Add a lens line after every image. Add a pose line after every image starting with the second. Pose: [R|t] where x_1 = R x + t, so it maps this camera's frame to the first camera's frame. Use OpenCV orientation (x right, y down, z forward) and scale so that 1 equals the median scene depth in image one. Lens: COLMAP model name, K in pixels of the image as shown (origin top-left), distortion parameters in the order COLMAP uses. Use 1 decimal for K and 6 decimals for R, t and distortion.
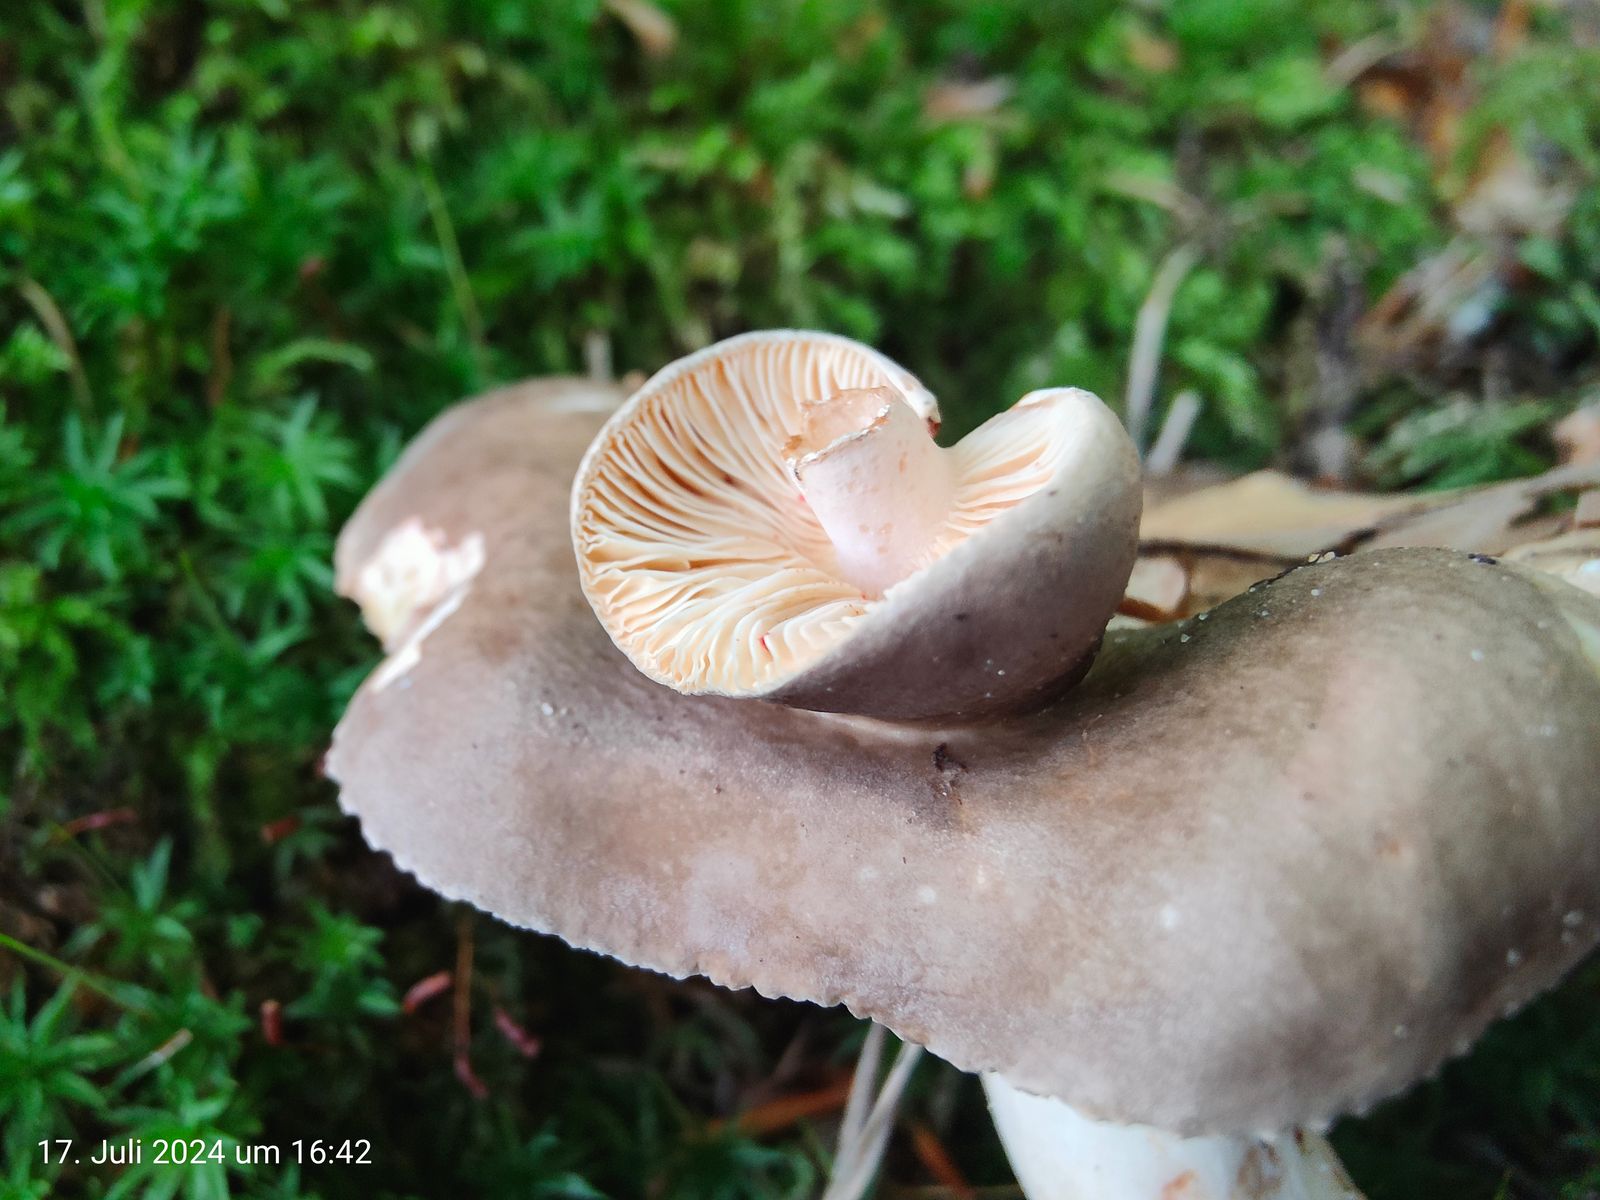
lens RADIAL K [[1302.4, 0, 798.3], [0, 1302.4, 598.9], [0, 0, 1]] dist [0.001810, 0.005360]
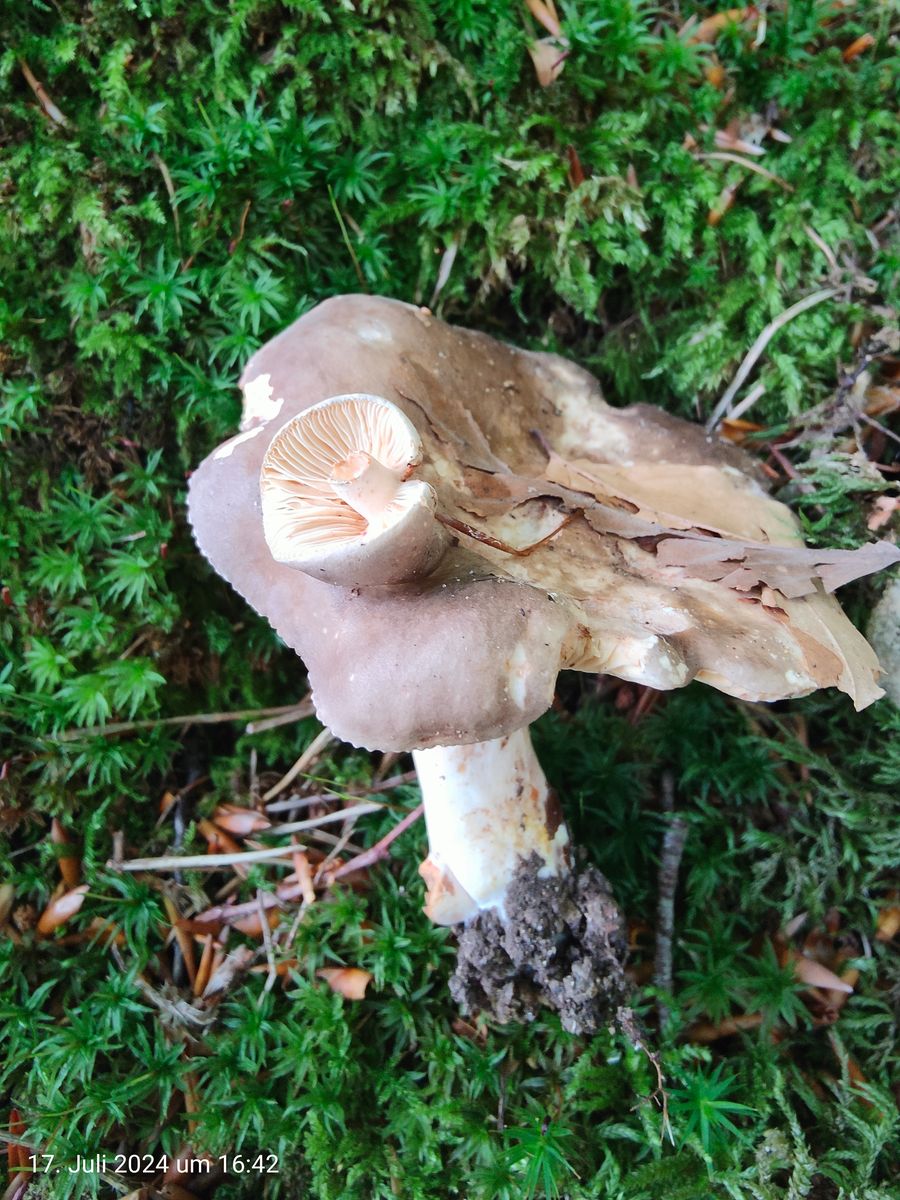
lens RADIAL K [[719.0, 0, 451.2], [0, 719.0, 601.1], [0, 0, 1]] dist [0.001143, 0.000342]
pose [[0.911624, 0.403473, -0.078431, 0.191741], [-0.346253, 0.856672, 0.382390, -0.231752], [0.221473, -0.321439, 0.920666, -0.169412]]
